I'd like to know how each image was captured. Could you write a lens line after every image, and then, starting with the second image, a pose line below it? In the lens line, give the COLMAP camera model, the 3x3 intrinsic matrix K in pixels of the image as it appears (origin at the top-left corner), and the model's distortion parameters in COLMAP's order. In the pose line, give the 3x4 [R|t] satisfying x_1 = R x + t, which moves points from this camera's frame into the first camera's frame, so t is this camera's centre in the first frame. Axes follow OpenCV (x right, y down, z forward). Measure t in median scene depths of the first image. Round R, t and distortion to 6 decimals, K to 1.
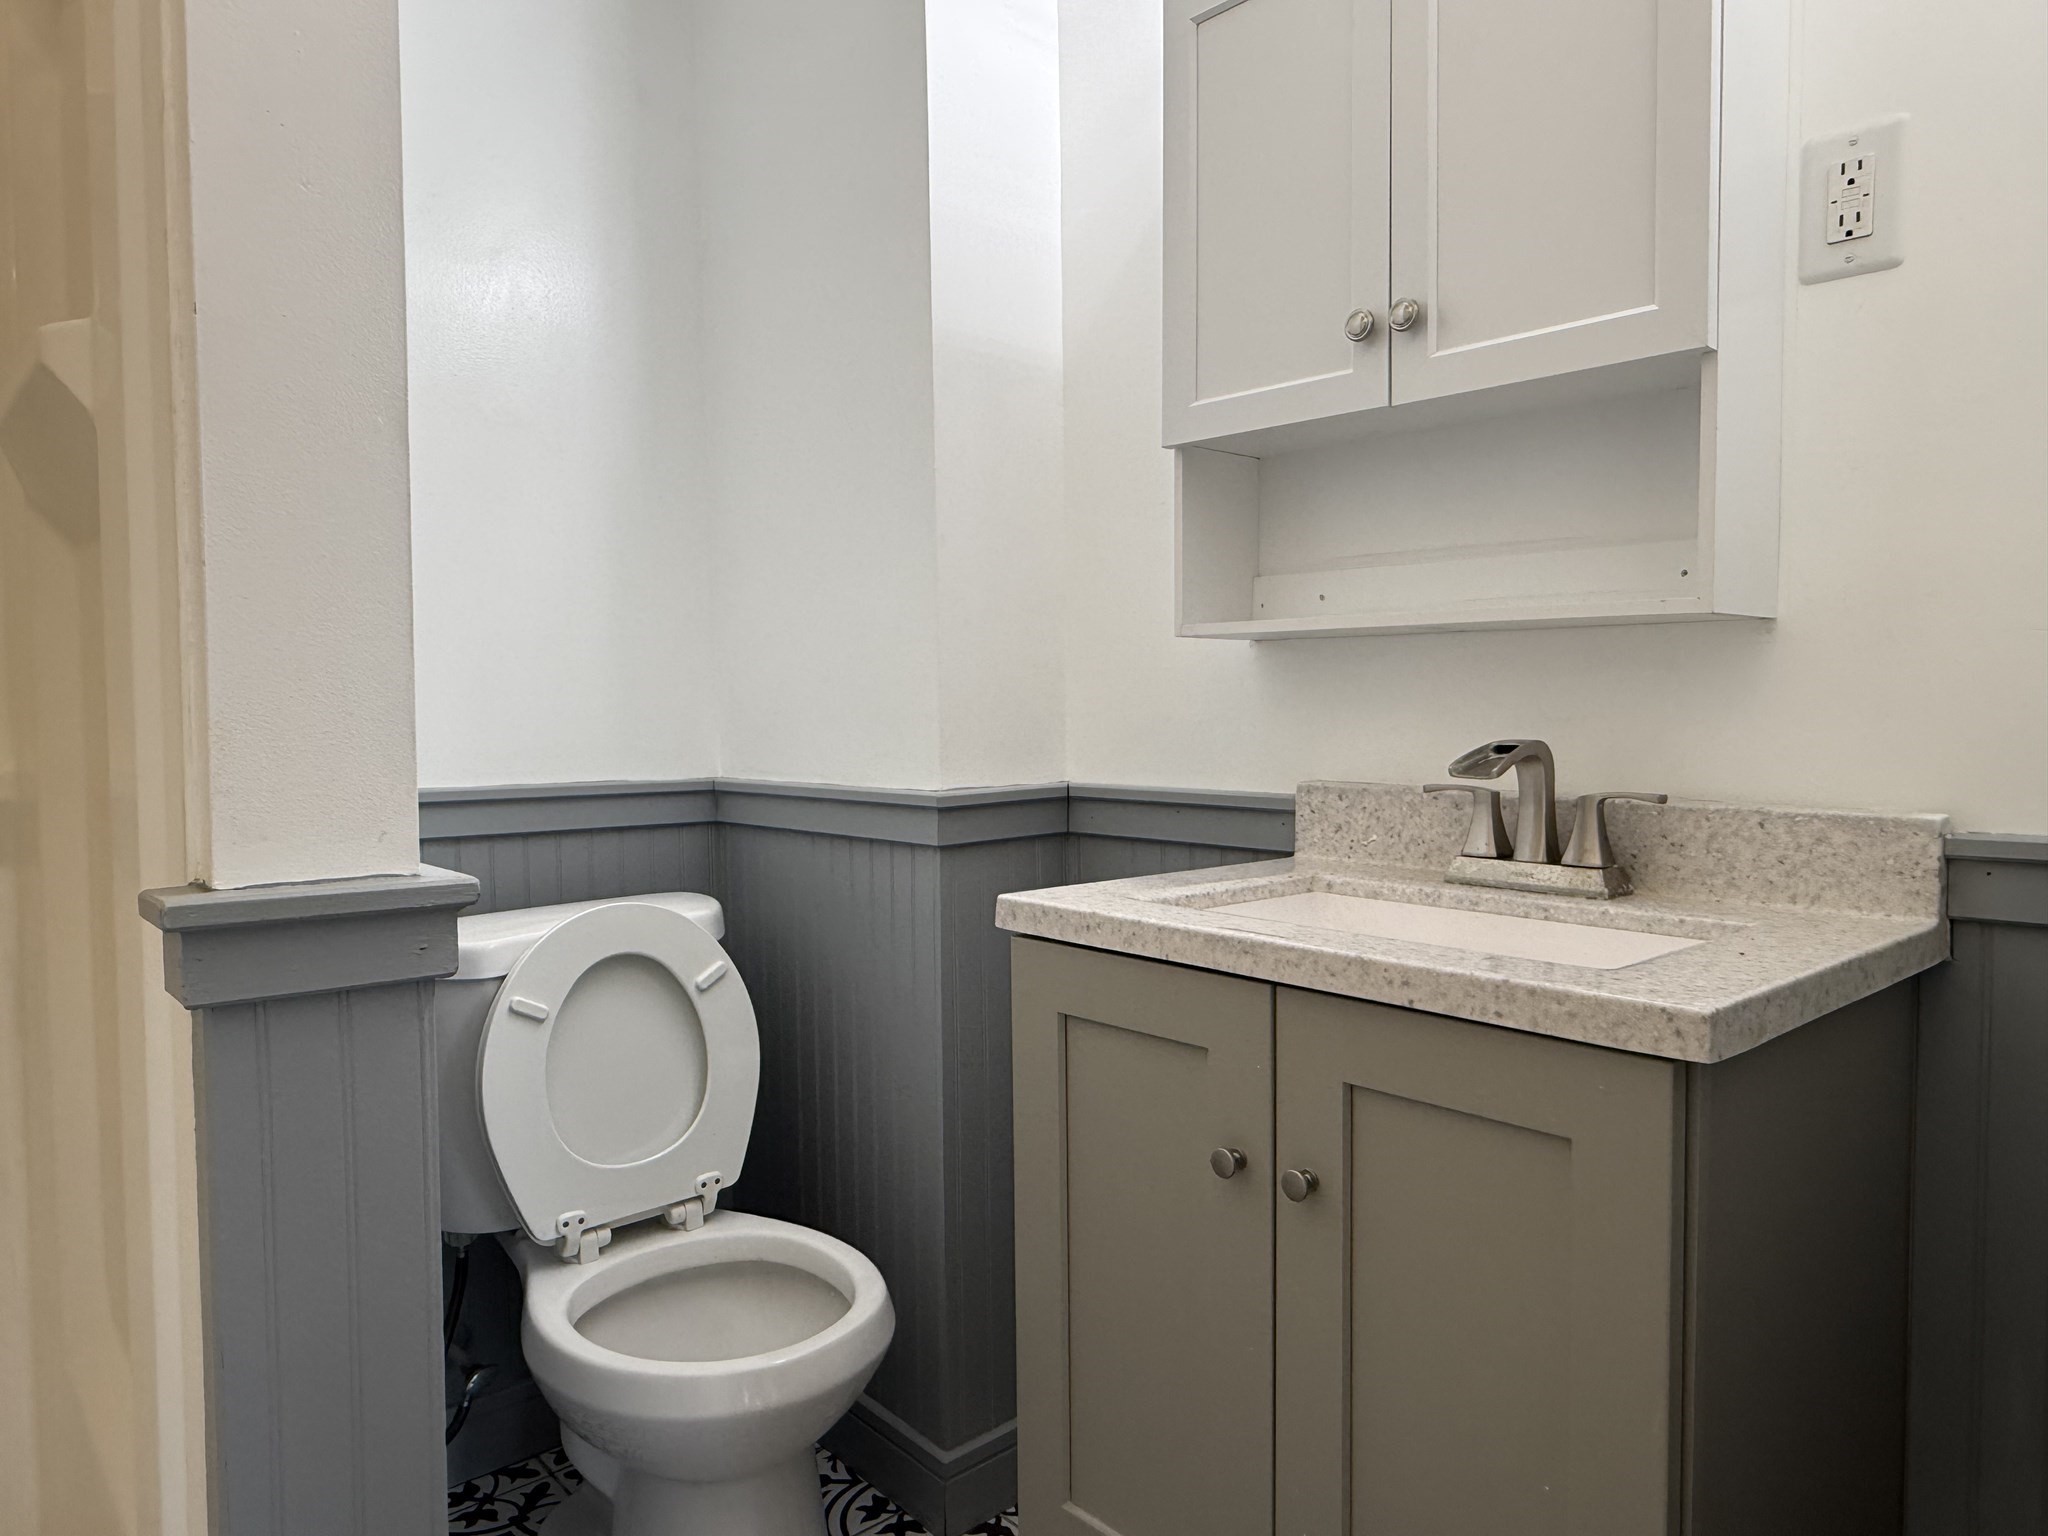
lens RADIAL K [[1335.1, 0, 1019.8], [0, 1335.1, 741.5], [0, 0, 1]] dist [0.000451, -0.000155]
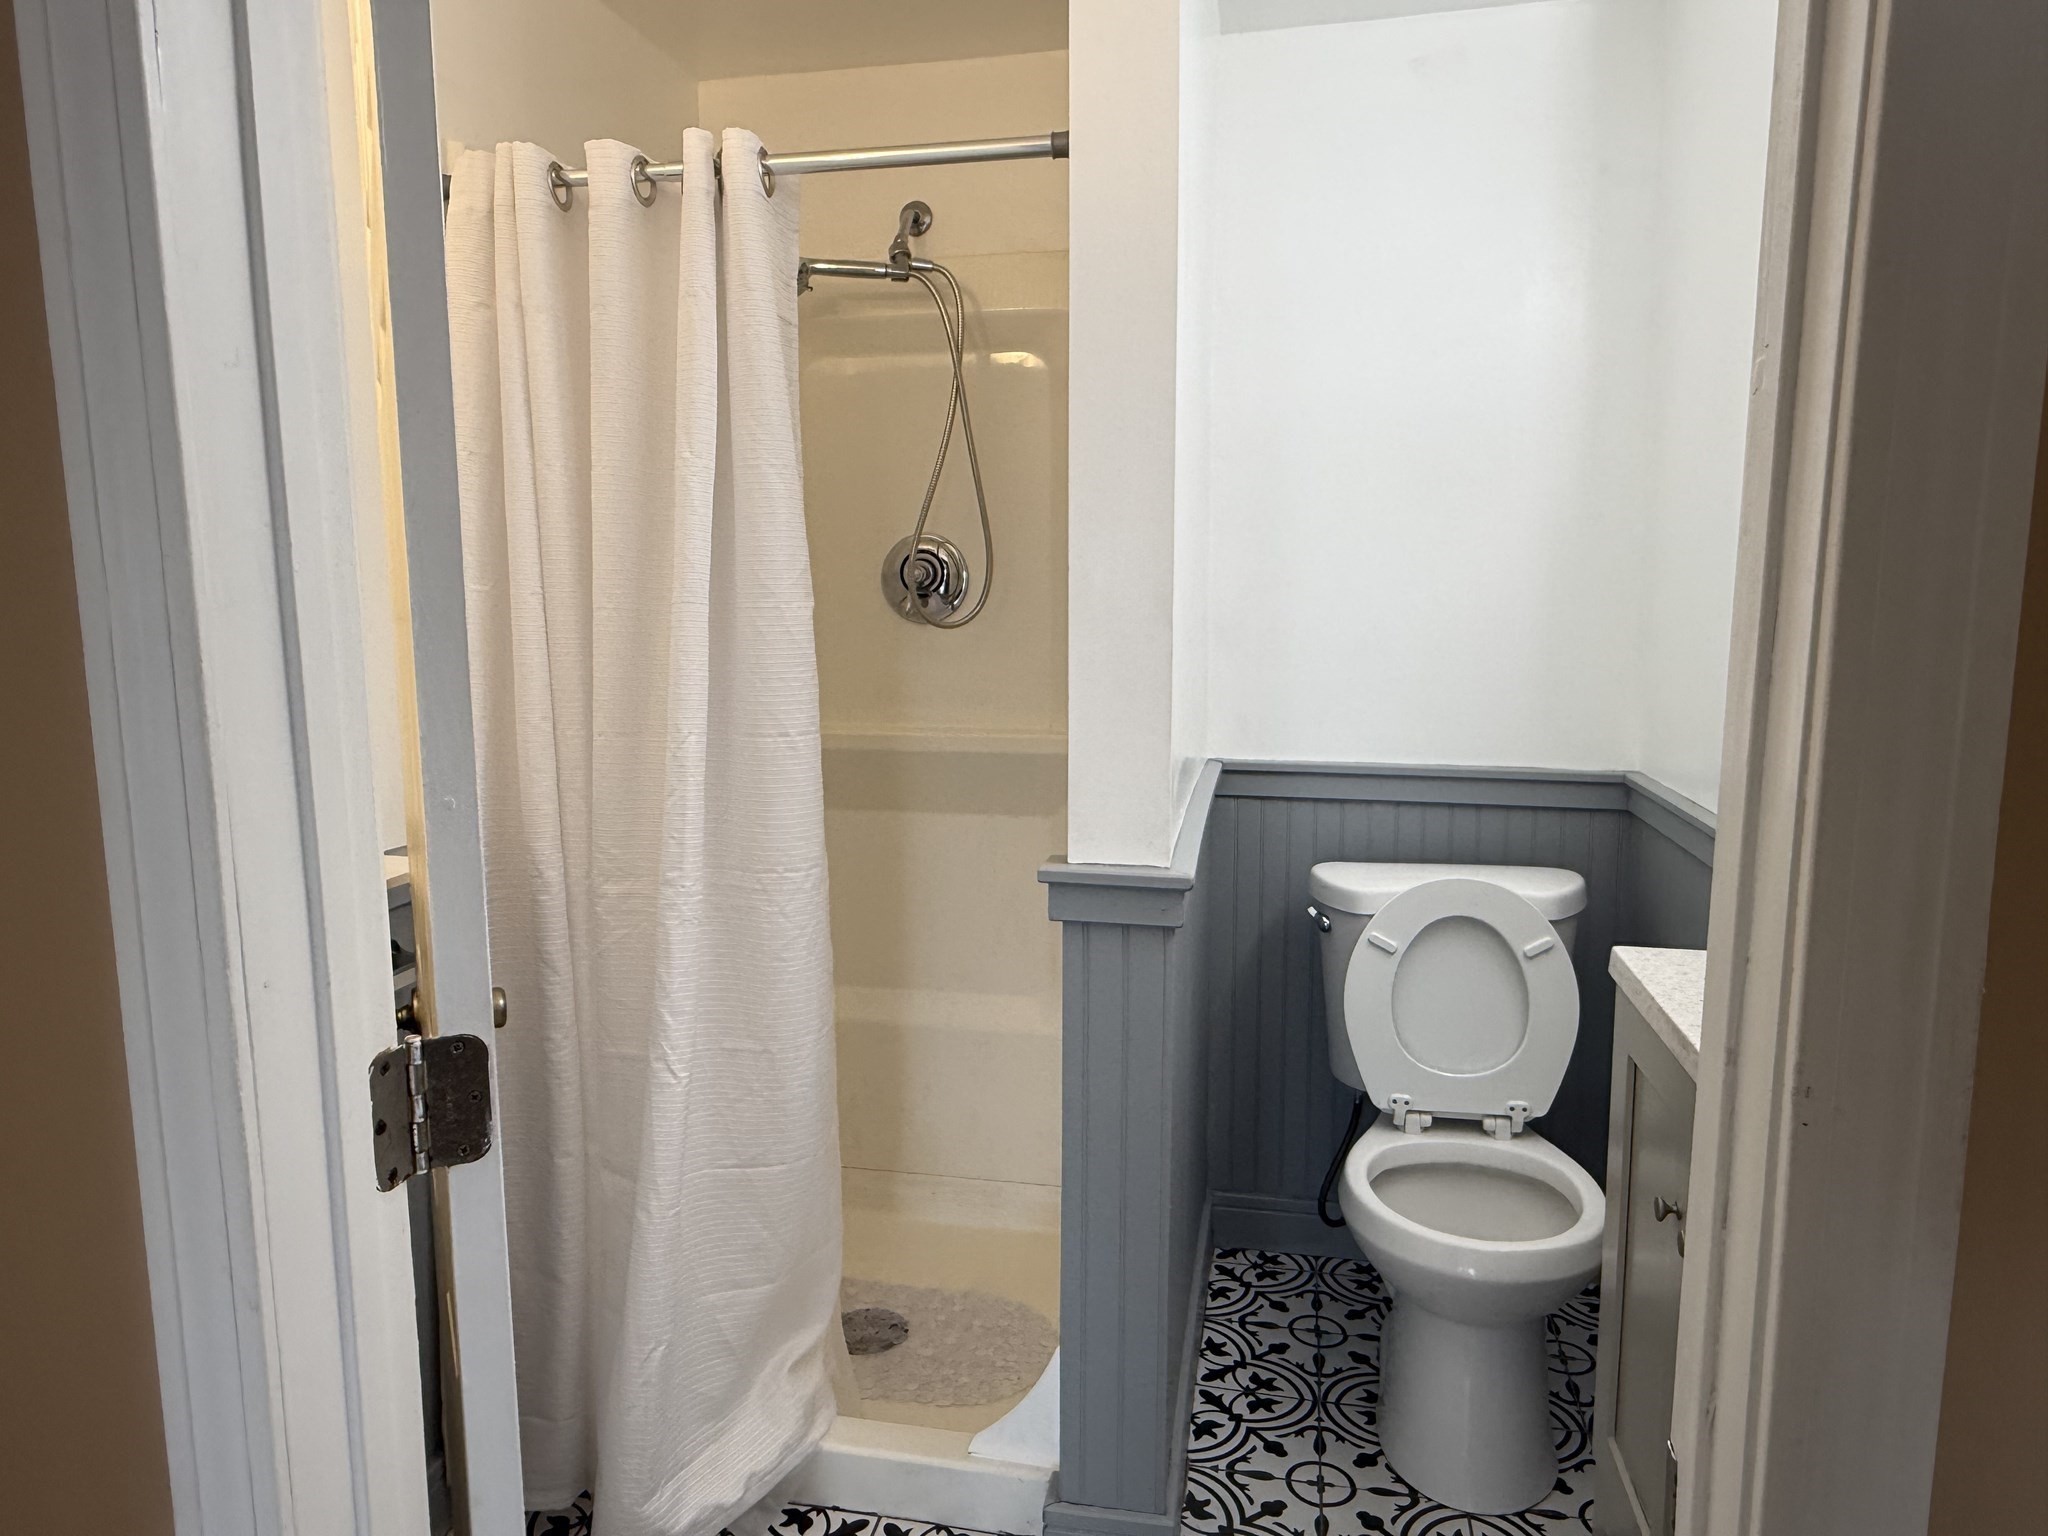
lens RADIAL K [[1314.9, 0, 1020.6], [0, 1314.9, 770.3], [0, 0, 1]] dist [-0.001188, -0.001001]
pose [[0.614522, 0.124256, -0.779053, 0.413000], [-0.030980, 0.990557, 0.133554, -0.137552], [0.788291, -0.057937, 0.612569, -0.106260]]
